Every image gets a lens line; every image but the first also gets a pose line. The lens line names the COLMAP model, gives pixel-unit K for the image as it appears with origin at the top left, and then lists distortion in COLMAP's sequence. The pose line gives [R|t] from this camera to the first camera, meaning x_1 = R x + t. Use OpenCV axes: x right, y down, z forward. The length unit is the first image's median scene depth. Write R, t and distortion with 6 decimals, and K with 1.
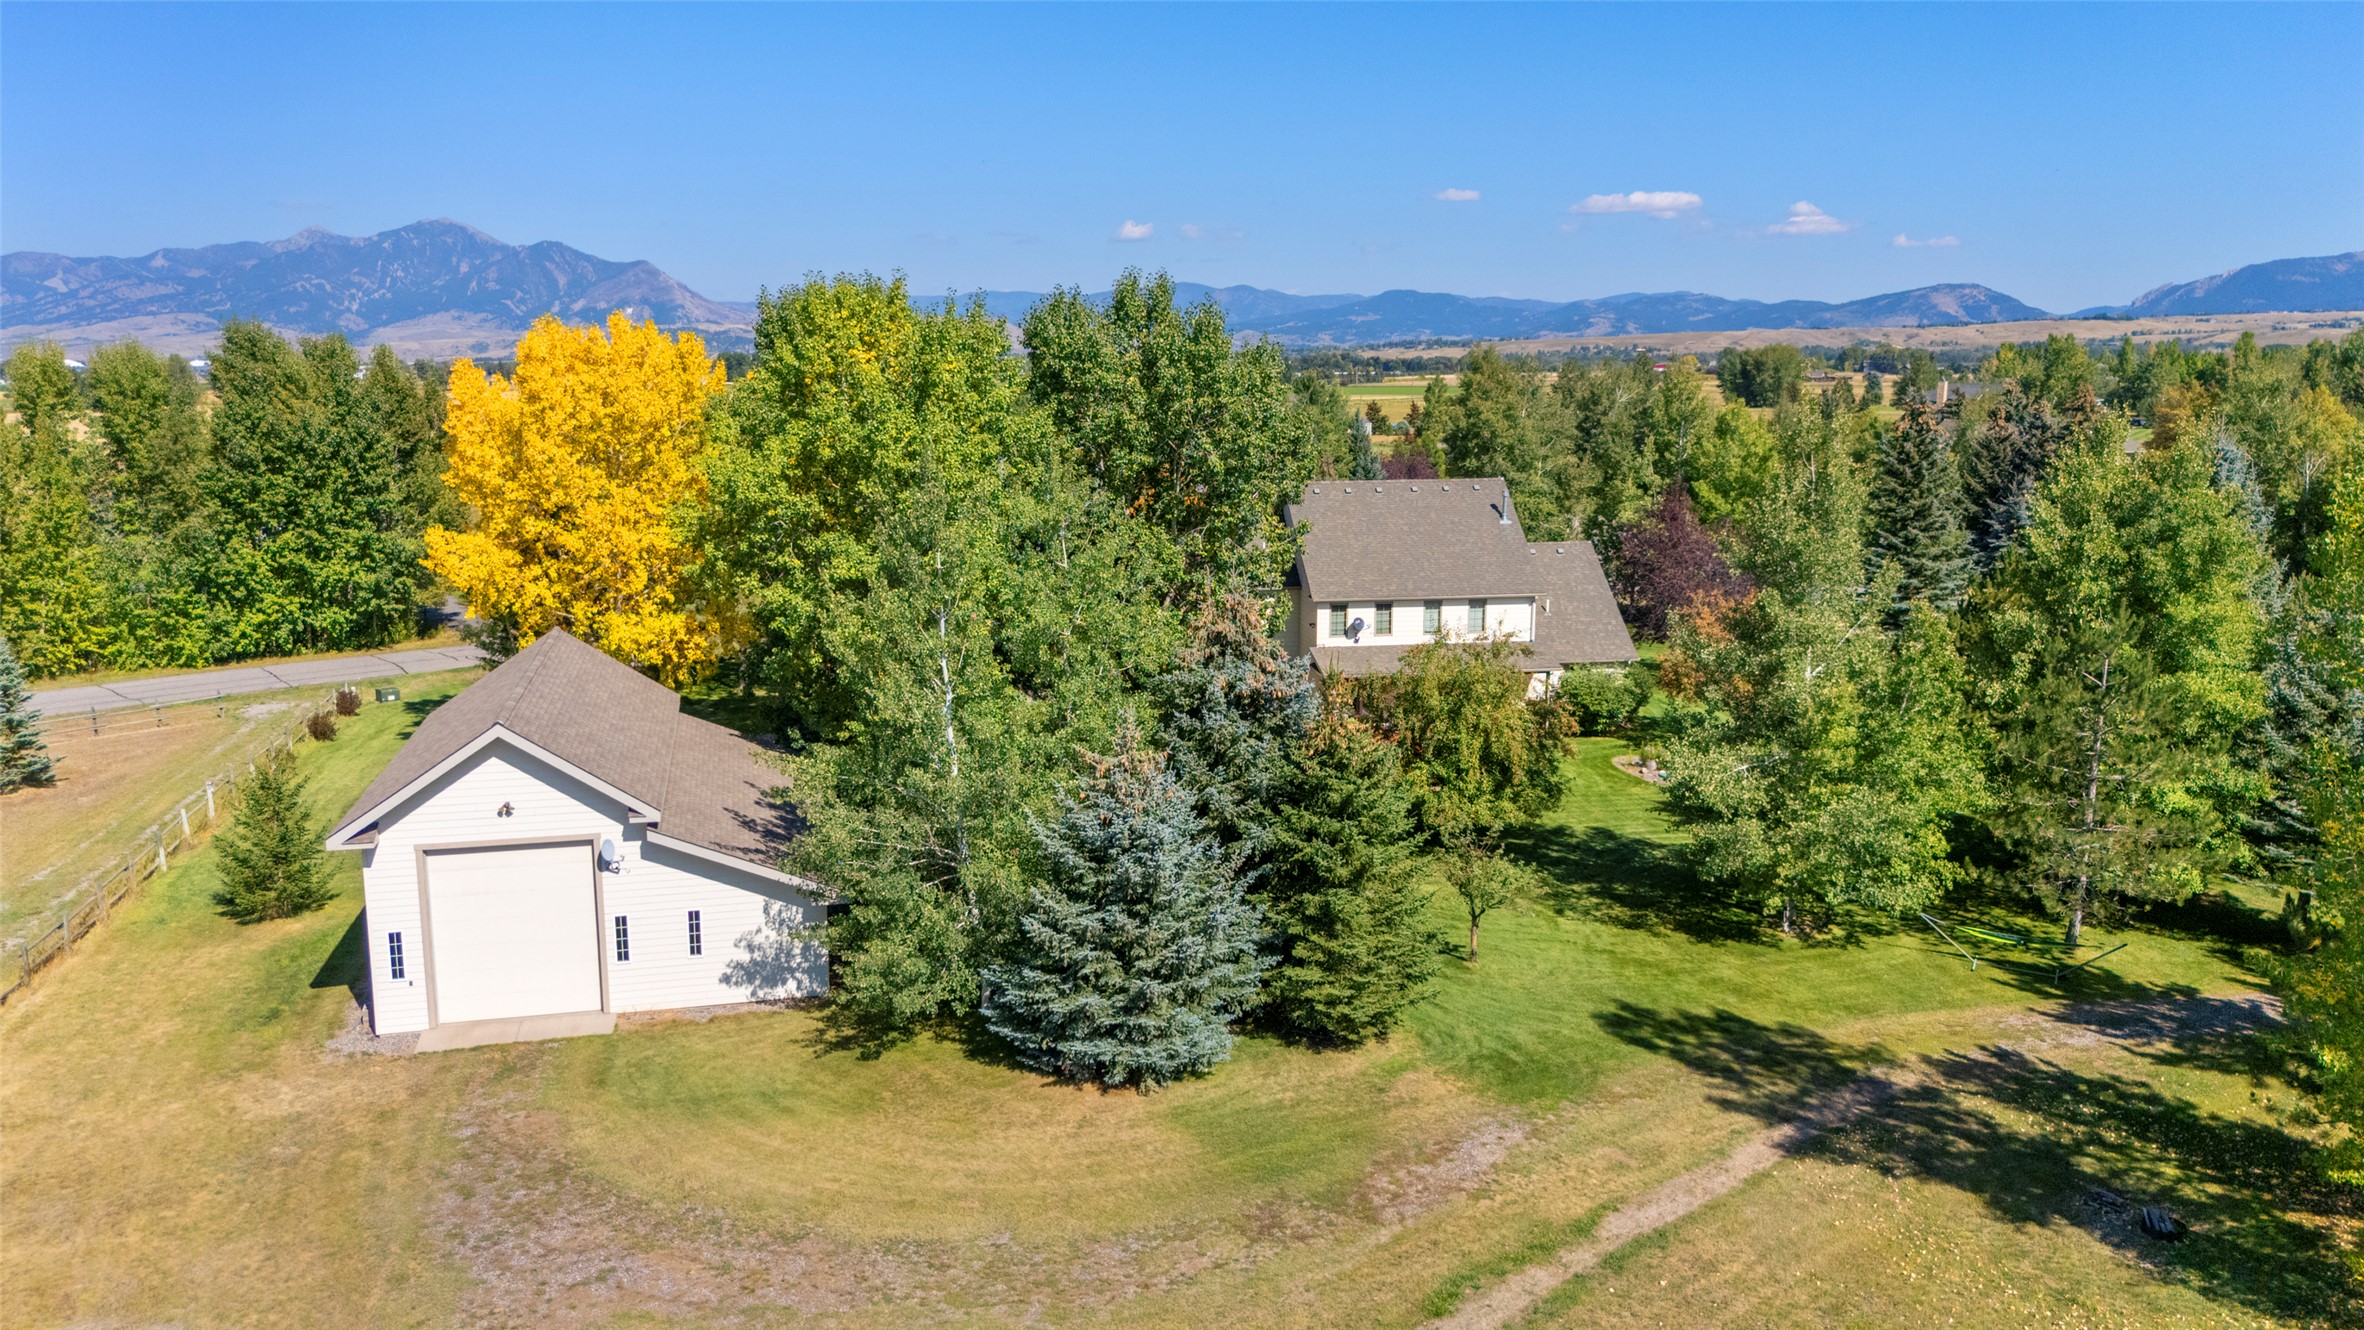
lens RADIAL K [[1740.0, 0, 1182.0], [0, 1740.0, 665.0], [0, 0, 1]] dist [0.066525, -0.079192]
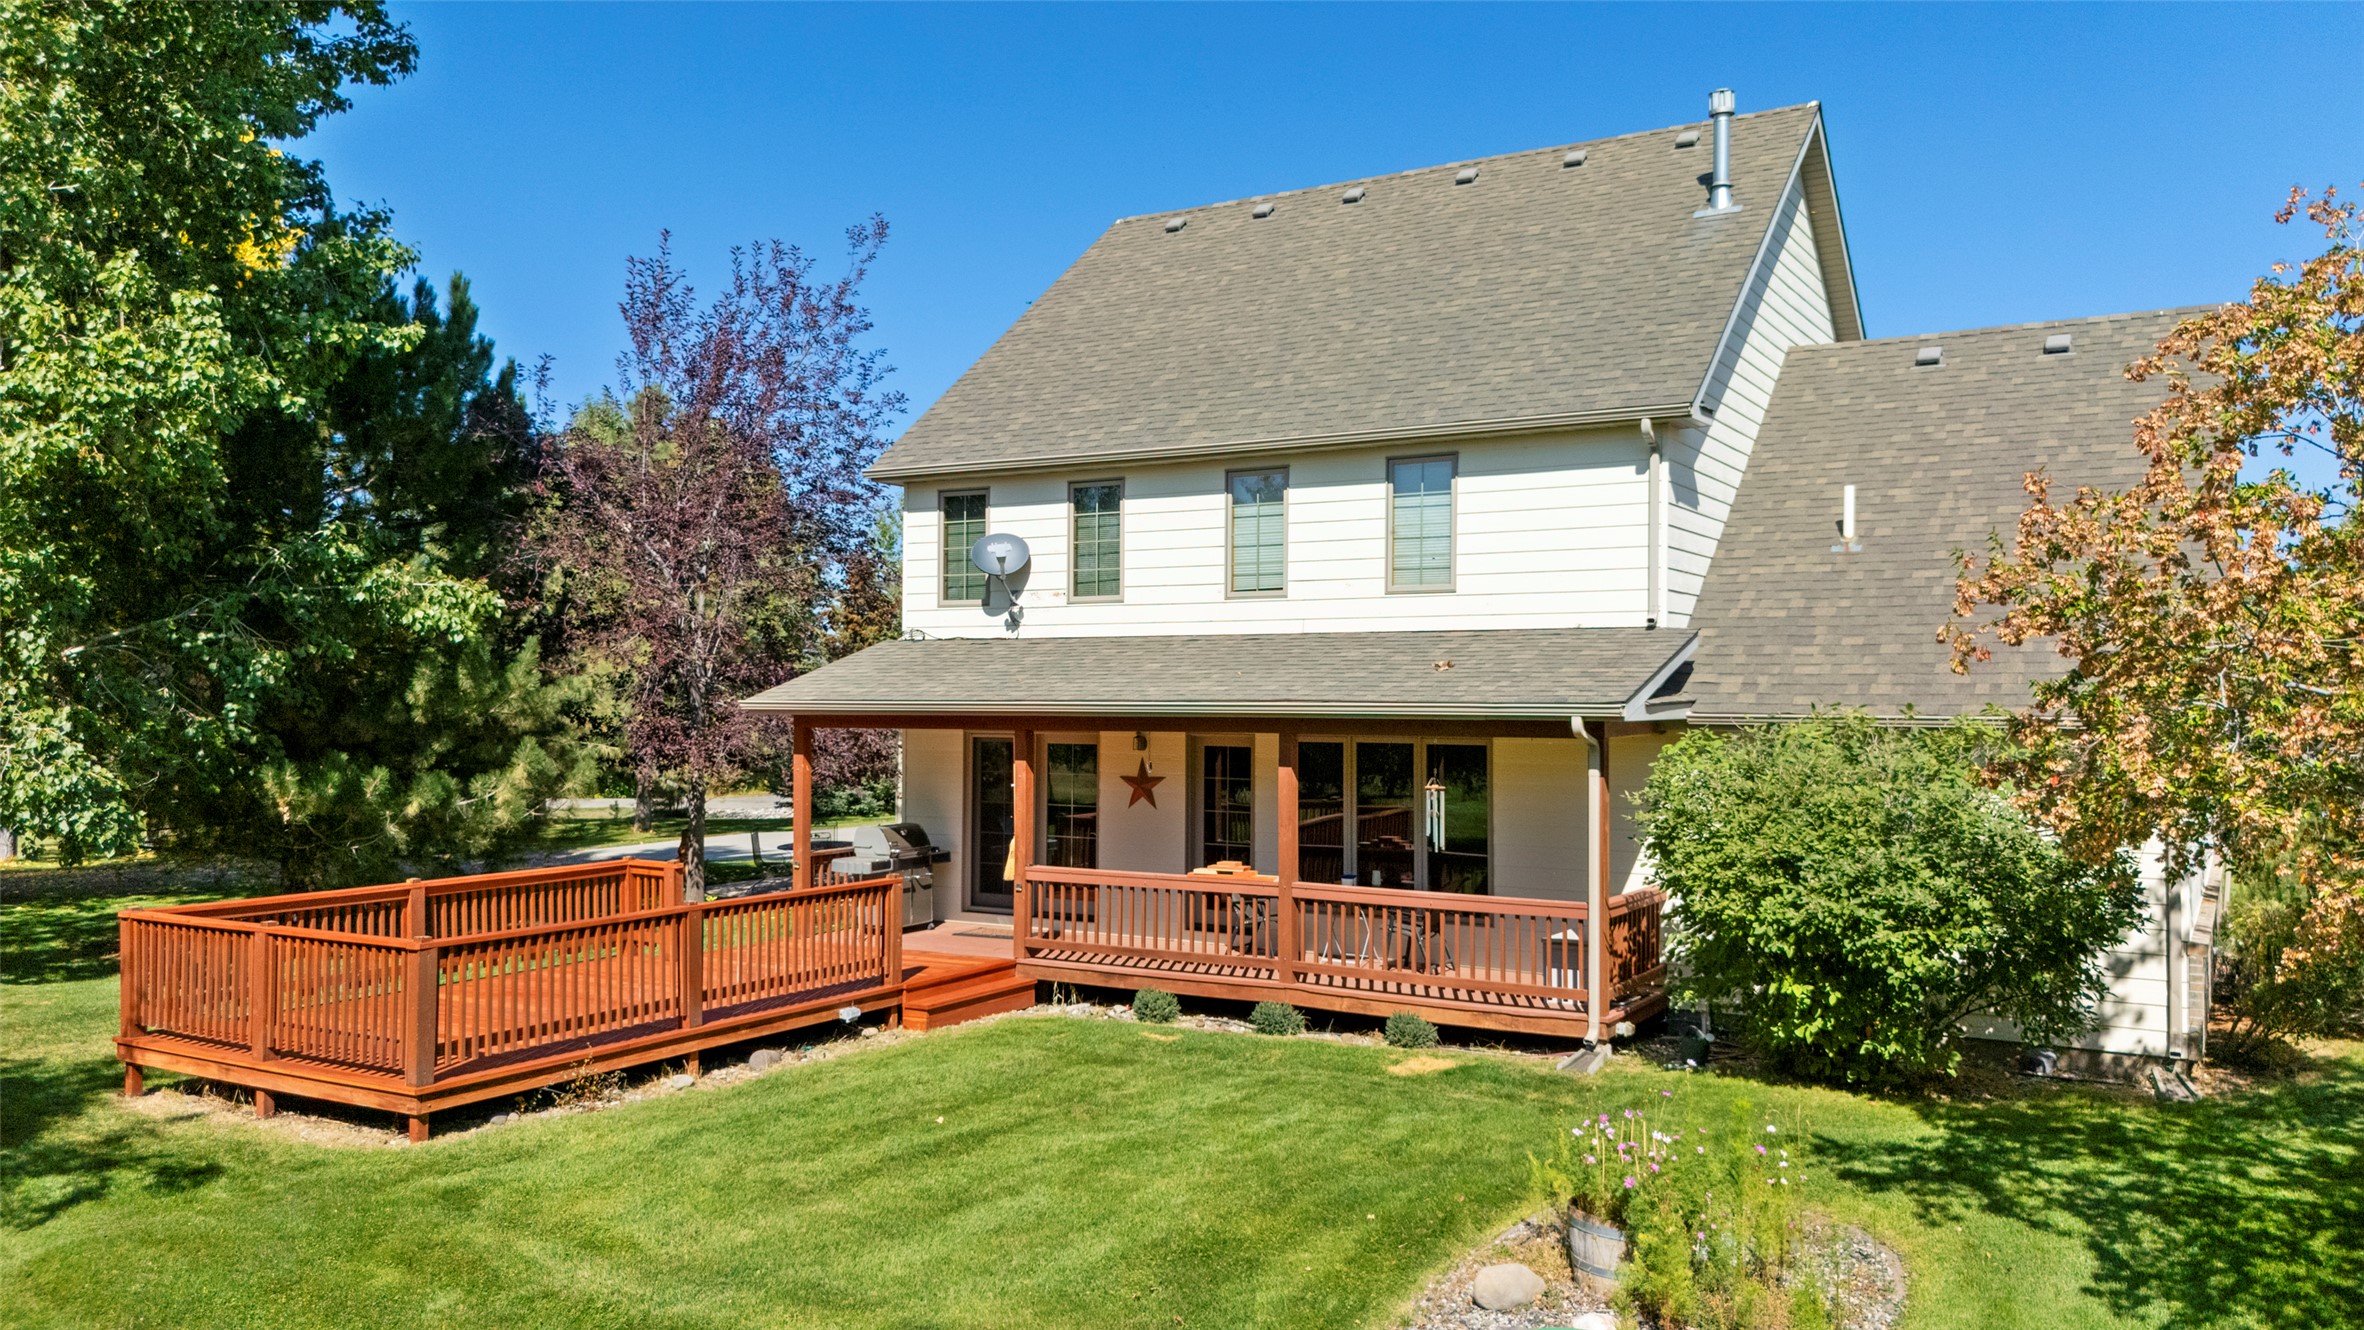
lens RADIAL K [[1759.6, 0, 1180.4], [0, 1759.6, 684.4], [0, 0, 1]] dist [0.037889, -0.003200]
pose [[0.750241, -0.002161, -0.661161, 0.311658], [-0.122441, 0.982243, -0.142149, 0.034096], [0.649729, 0.187600, 0.736654, 0.810266]]
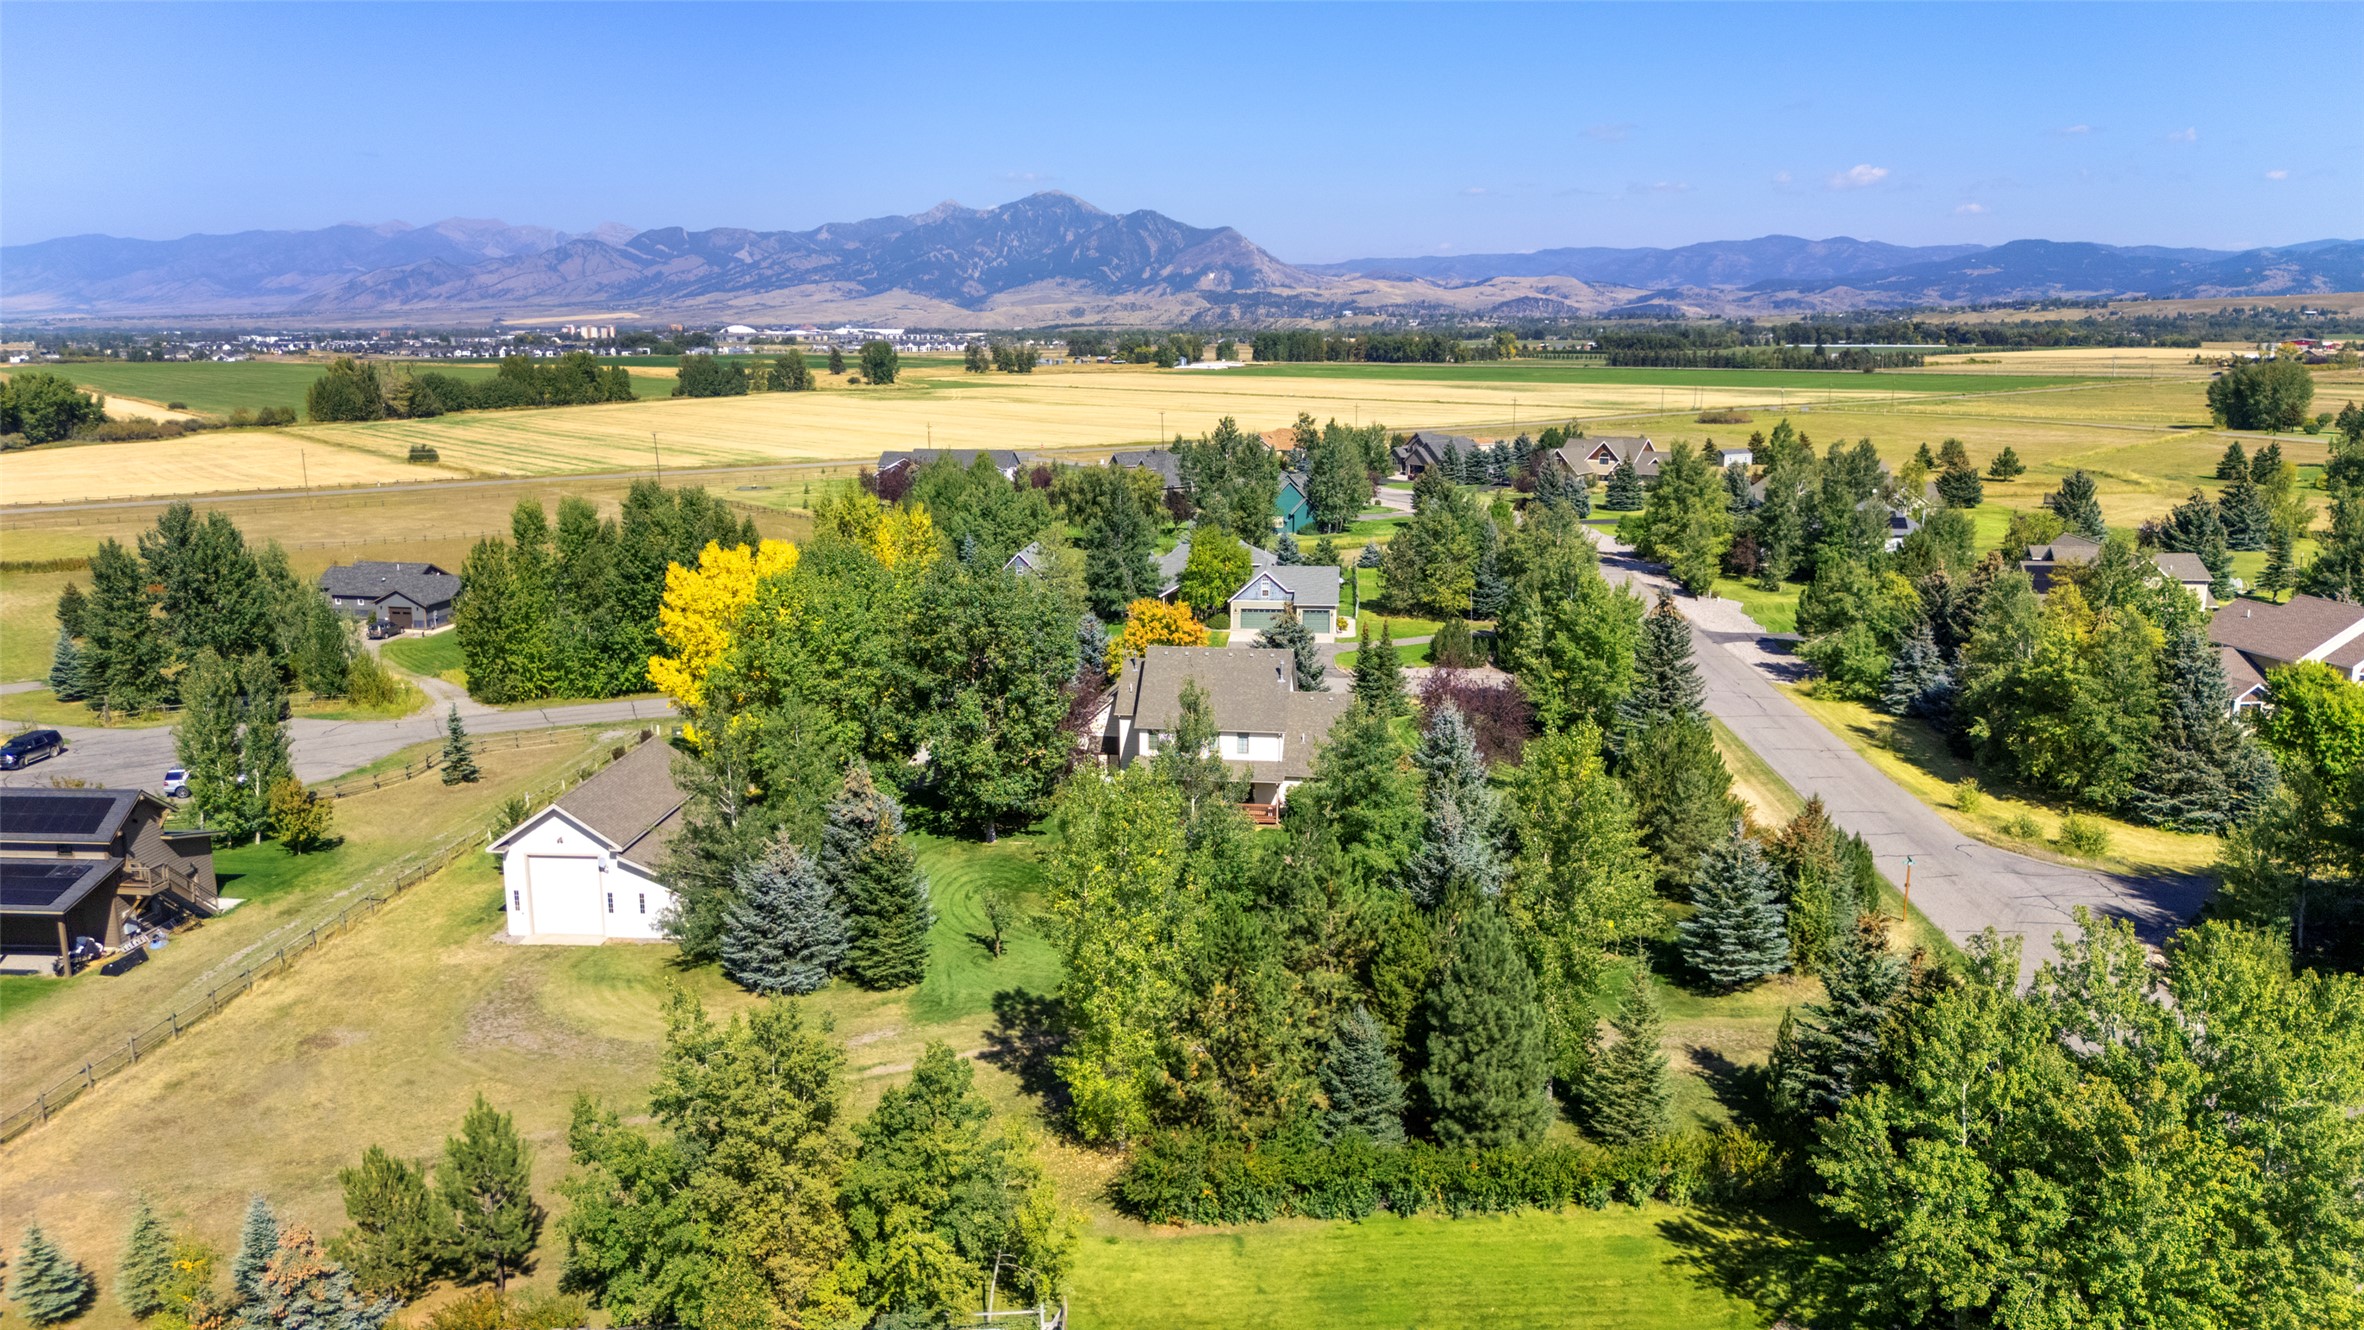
lens RADIAL K [[1732.4, 0, 1156.9], [0, 1732.4, 670.8], [0, 0, 1]] dist [0.058349, -0.069702]
pose [[0.945183, 0.063349, -0.320338, 0.595321], [-0.054678, 0.997855, 0.036003, -0.147081], [0.321931, -0.016514, 0.946619, -0.489380]]
